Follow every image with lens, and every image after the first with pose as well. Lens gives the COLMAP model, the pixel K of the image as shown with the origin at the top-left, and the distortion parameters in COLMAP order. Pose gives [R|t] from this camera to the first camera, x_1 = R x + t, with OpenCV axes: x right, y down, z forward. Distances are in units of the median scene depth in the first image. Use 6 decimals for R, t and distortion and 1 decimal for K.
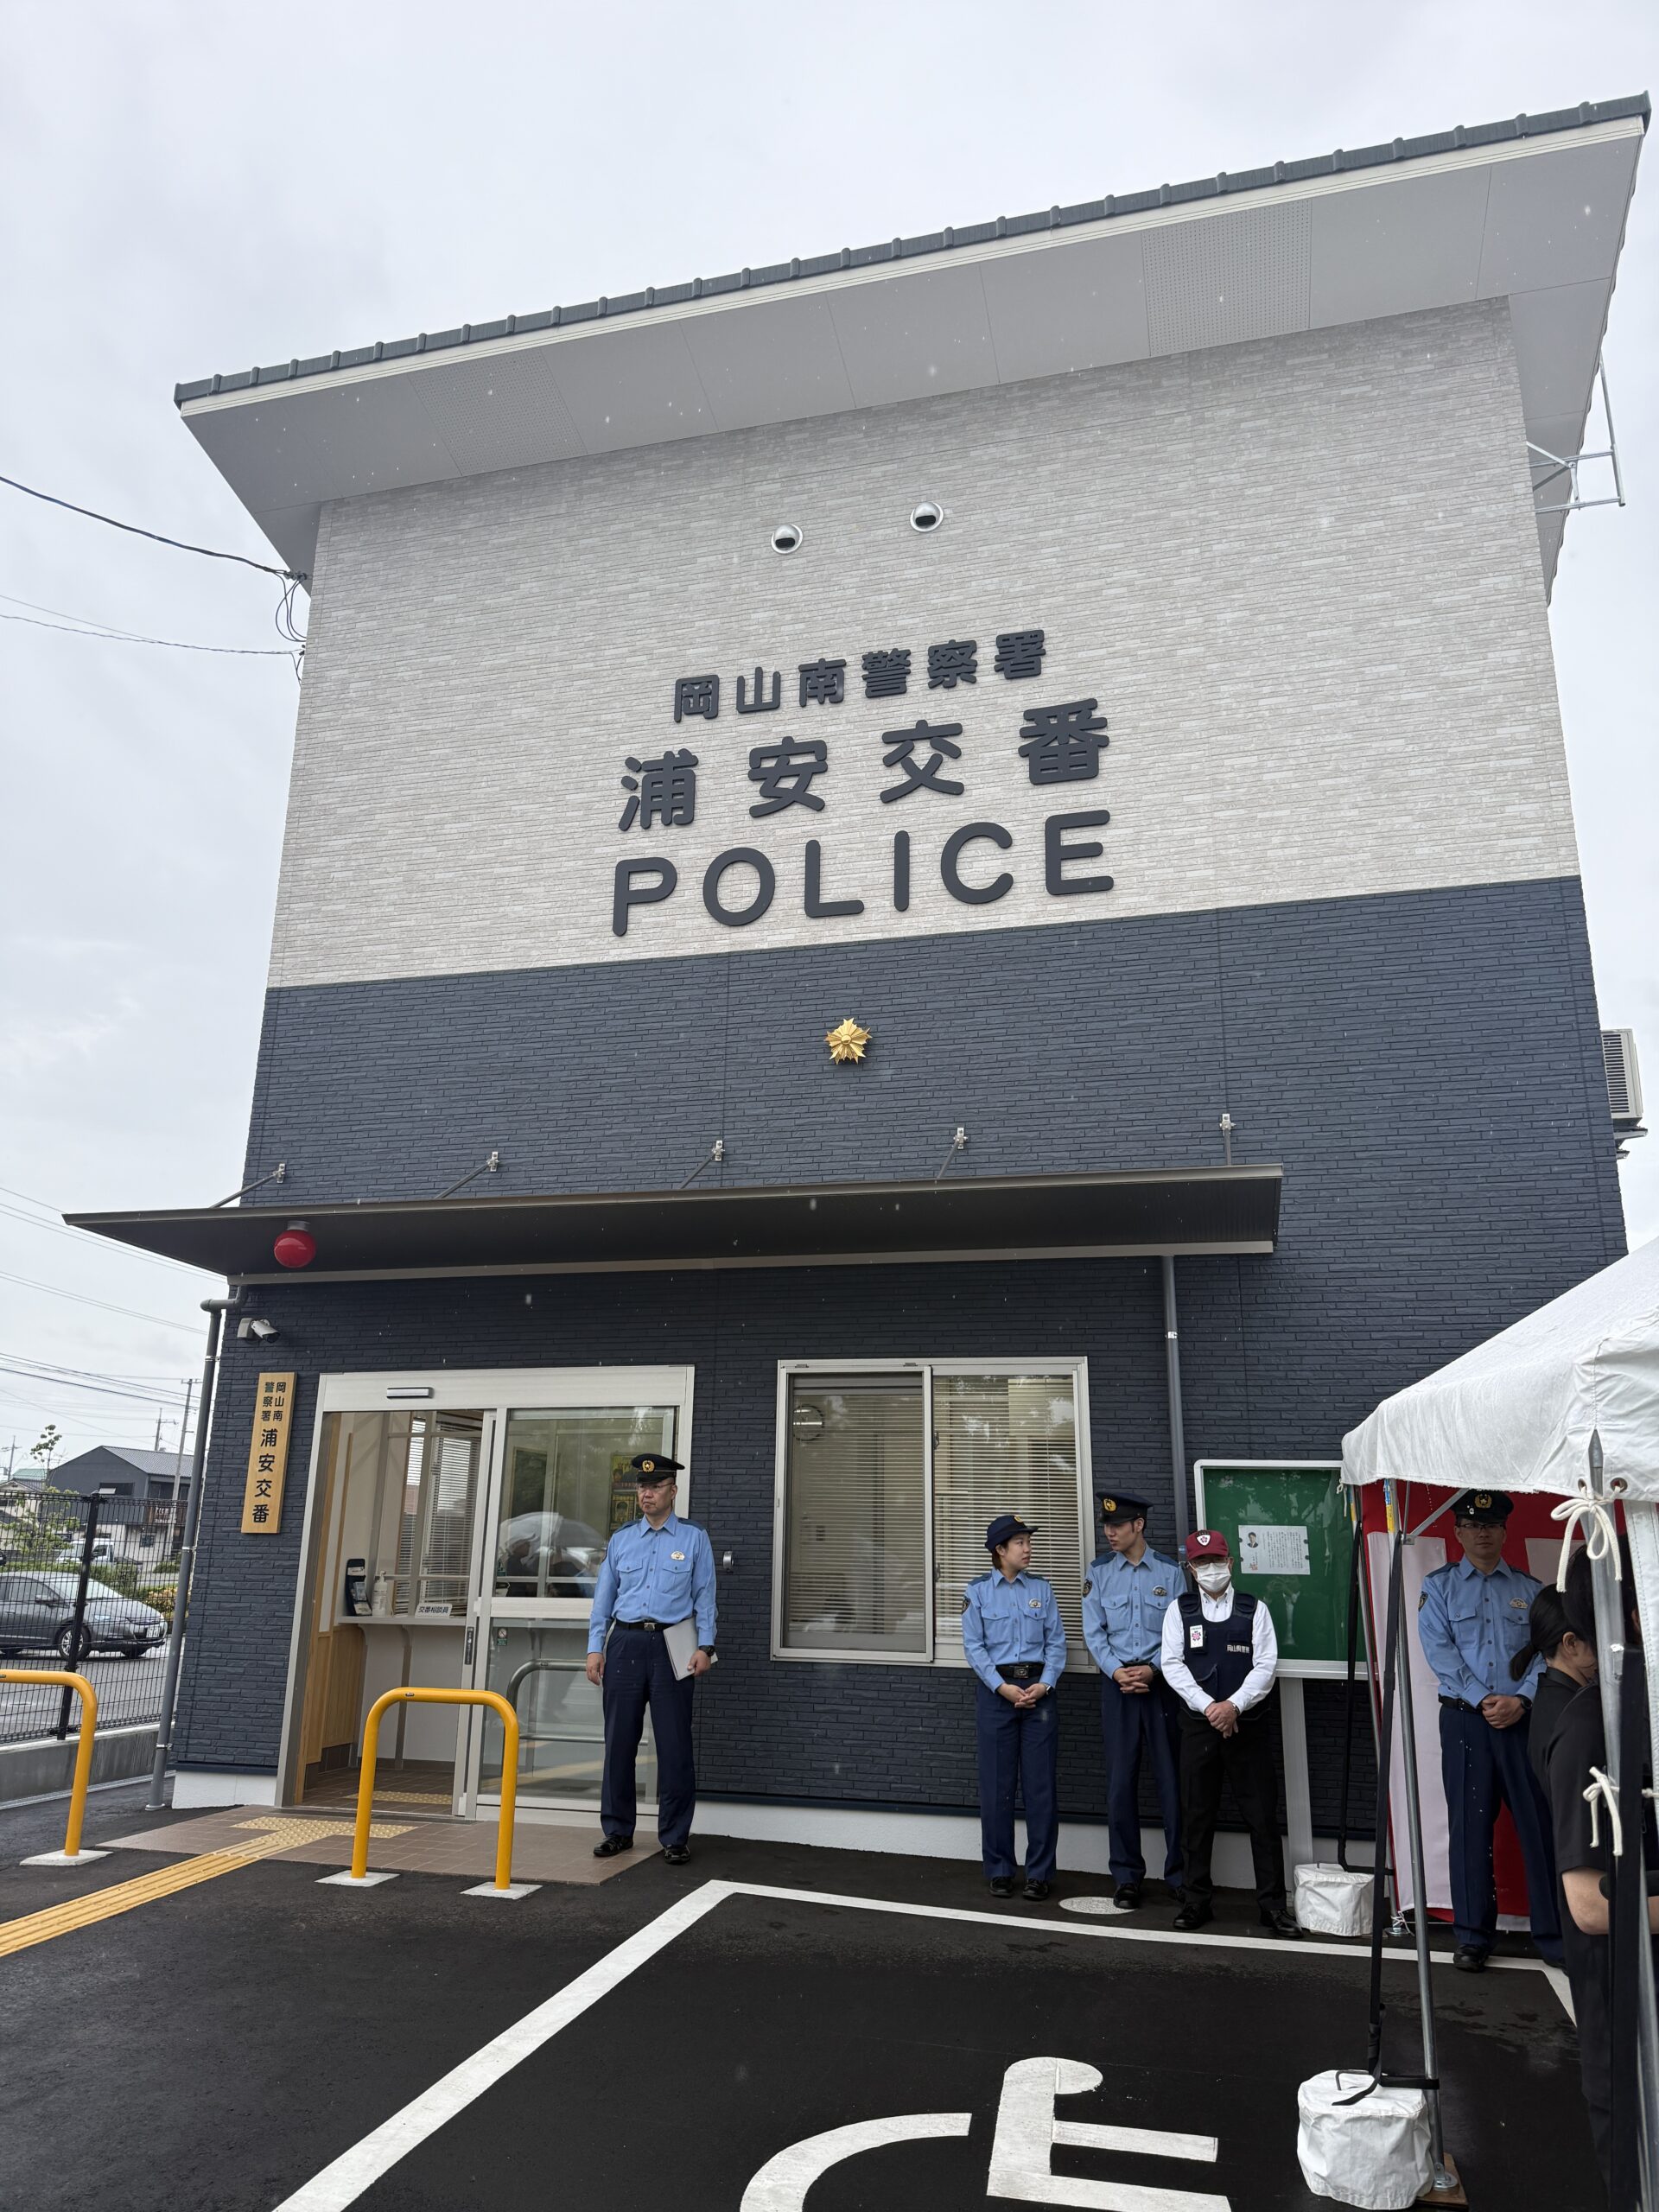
lens RADIAL K [[1568.7, 0, 828.9], [0, 1568.7, 1101.9], [0, 0, 1]] dist [0.061323, -0.003889]
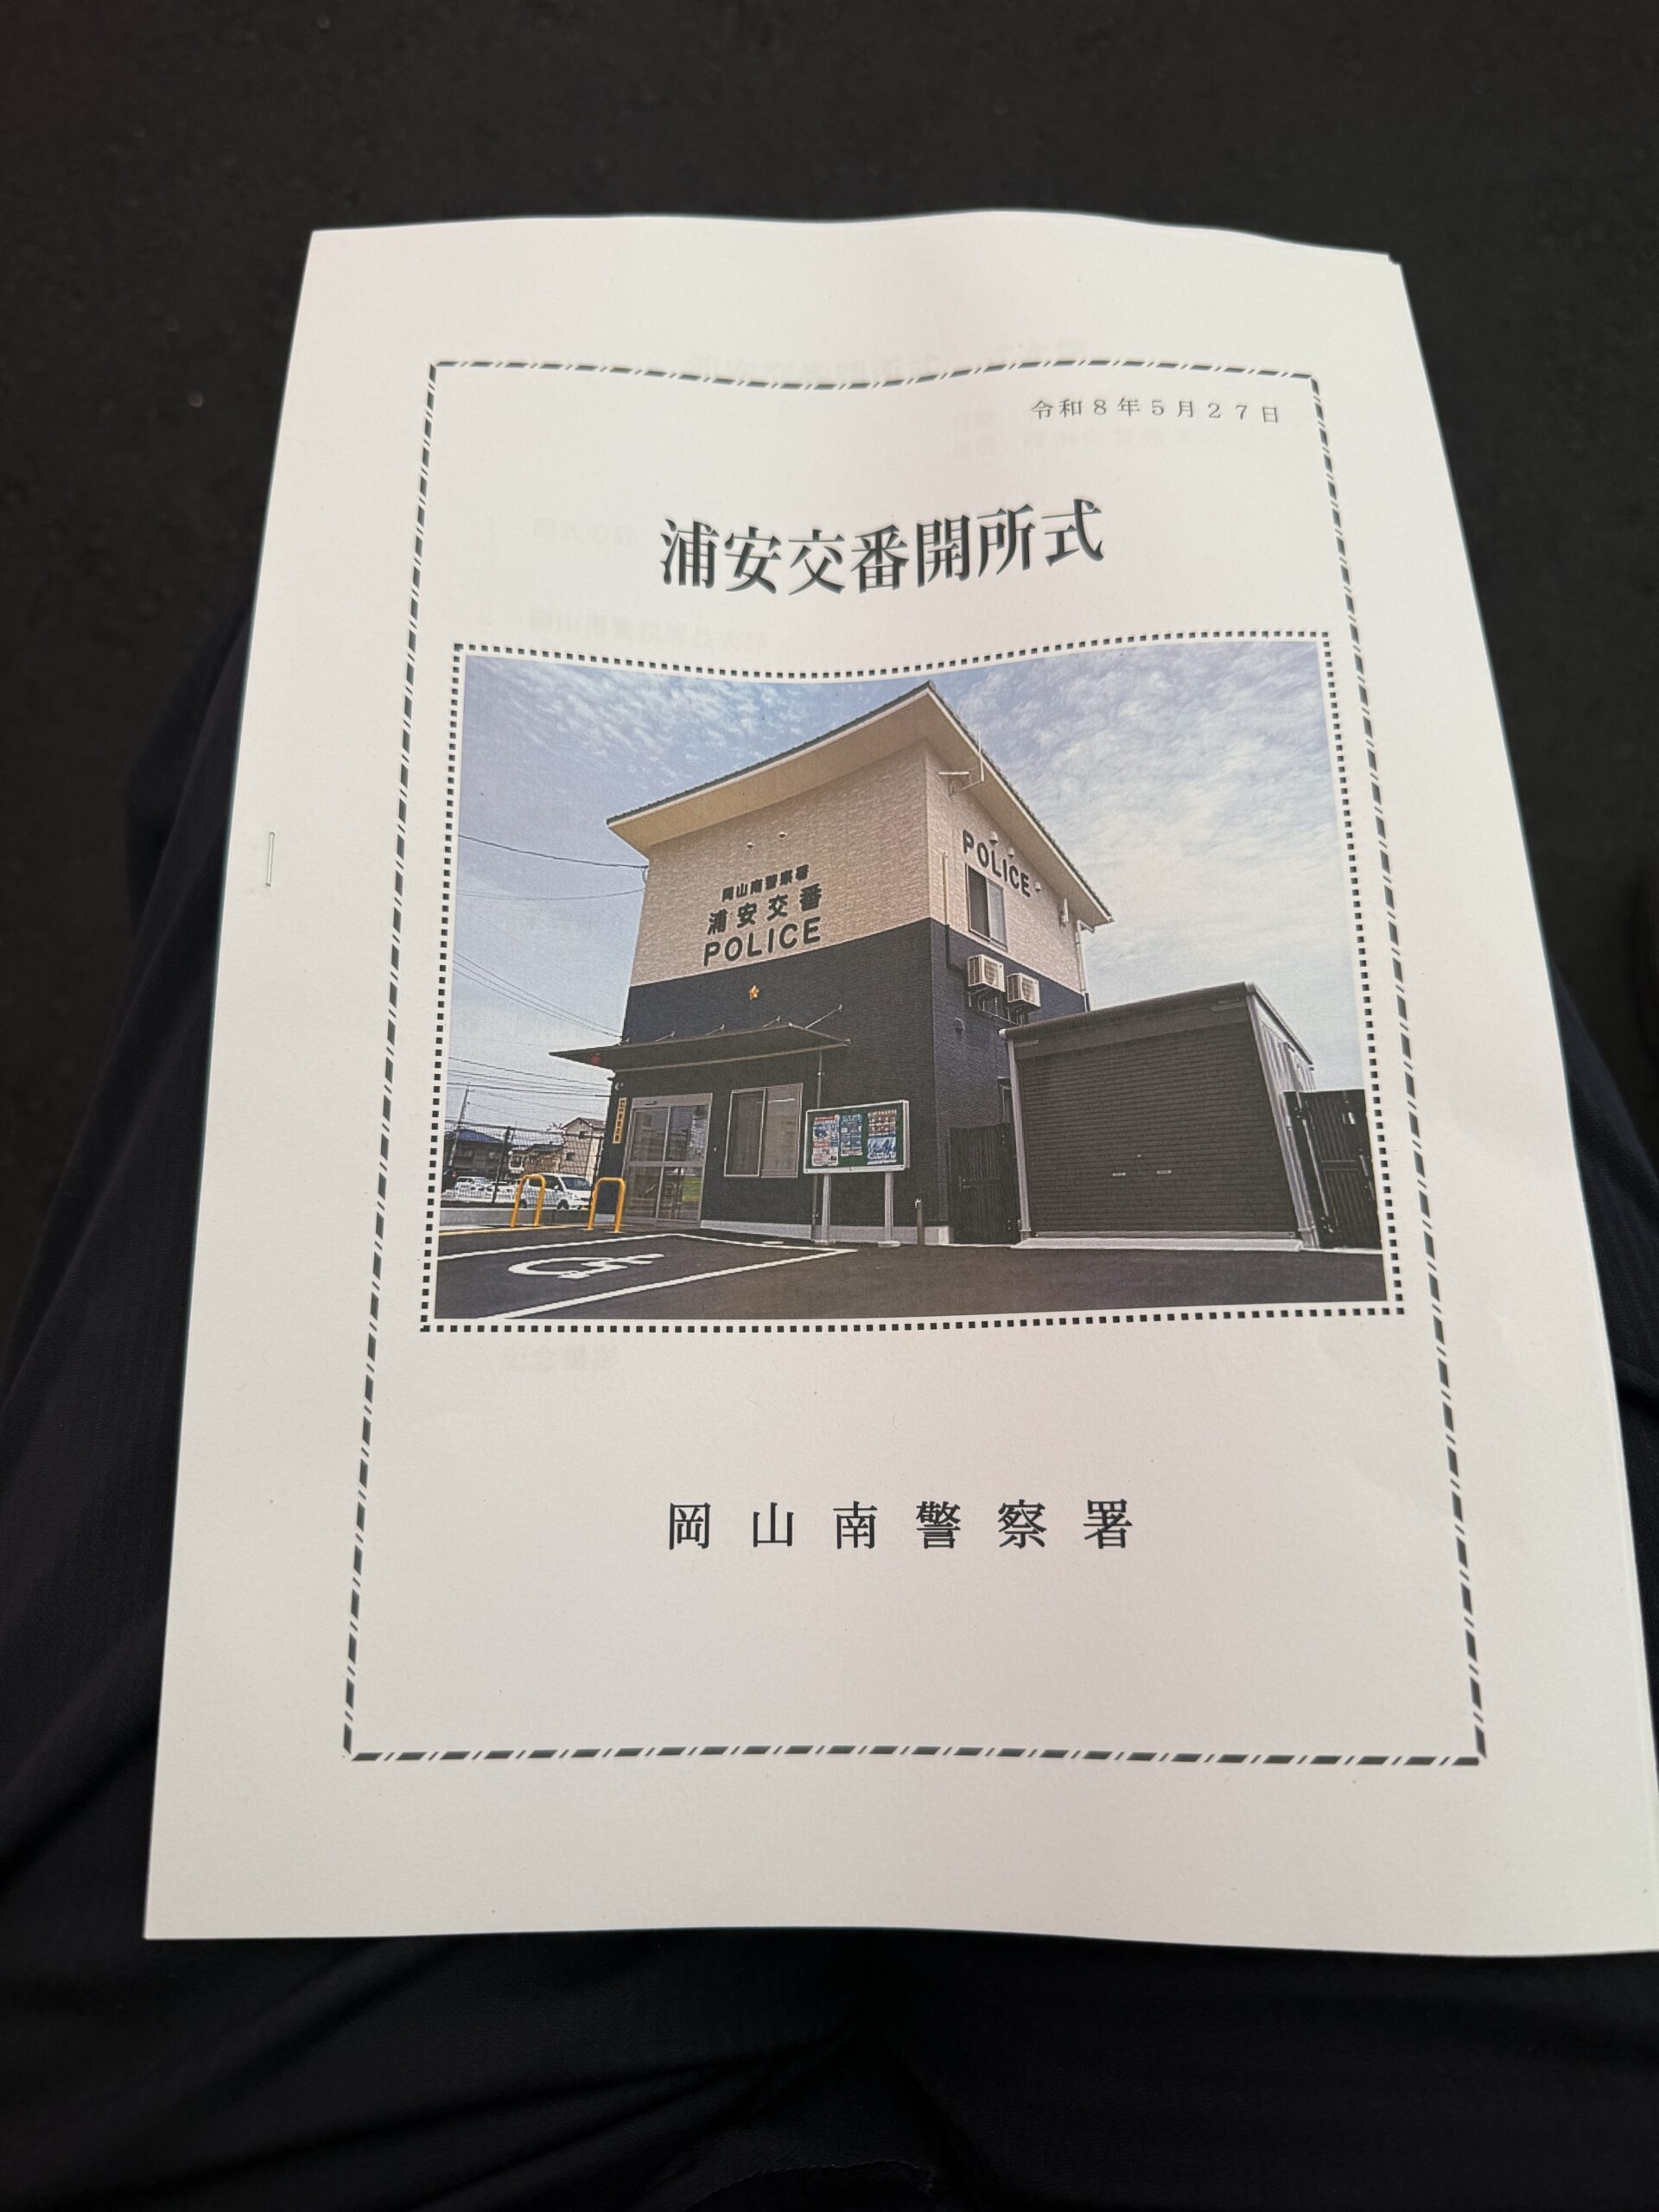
lens RADIAL K [[1568.7, 0, 828.8], [0, 1568.7, 1107.4], [0, 0, 1]] dist [0.061323, -0.003889]
pose [[0.885163, -0.045422, 0.463059, -1.405339], [-0.031289, 0.987160, 0.156642, -0.325598], [-0.464228, -0.153143, 0.872376, -2.002241]]
